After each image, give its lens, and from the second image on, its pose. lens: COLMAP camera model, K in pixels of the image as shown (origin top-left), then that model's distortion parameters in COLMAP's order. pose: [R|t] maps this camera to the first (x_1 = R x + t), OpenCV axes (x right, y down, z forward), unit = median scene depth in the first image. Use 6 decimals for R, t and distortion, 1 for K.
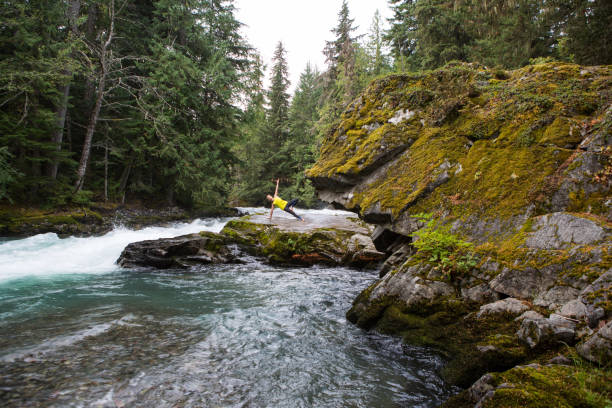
lens RADIAL K [[416.7, 0, 306.0], [0, 416.7, 204.0], [0, 0, 1]] dist [-0.086890, 0.000859]
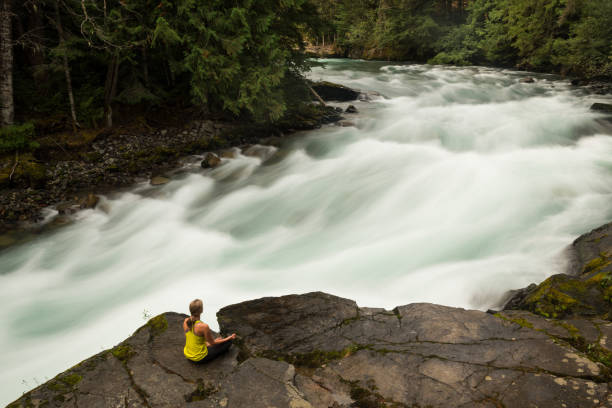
lens RADIAL K [[545.1, 0, 306.0], [0, 545.1, 204.0], [0, 0, 1]] dist [0.003836, -0.007480]
pose [[0.936854, 0.070162, -0.342609, 0.270416], [0.042185, 0.949843, 0.309870, -0.341286], [0.347166, -0.304756, 0.886904, 0.943247]]
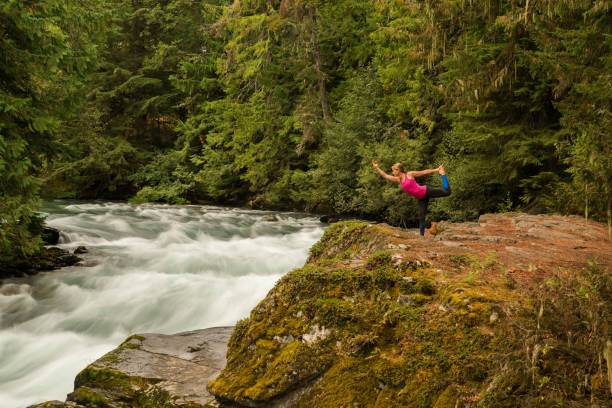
lens RADIAL K [[1040.4, 0, 306.0], [0, 1040.4, 204.0], [0, 0, 1]] dist [0.134708, -0.005551]
pose [[0.995340, -0.020891, 0.094141, 0.002340], [0.014468, 0.997553, 0.068397, -0.400976], [-0.095339, -0.066716, 0.993207, -0.748845]]
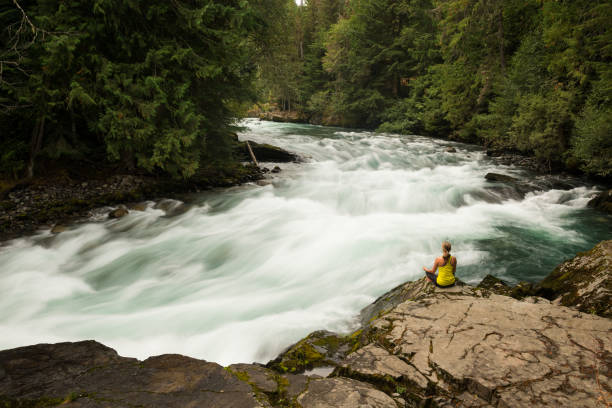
lens RADIAL K [[506.7, 0, 306.0], [0, 506.7, 204.0], [0, 0, 1]] dist [-0.007829, -0.004759]
pose [[0.944239, 0.069596, -0.321820, 0.591422], [0.000871, 0.976874, 0.213813, -0.347780], [0.329258, -0.202171, 0.922343, 1.047769]]
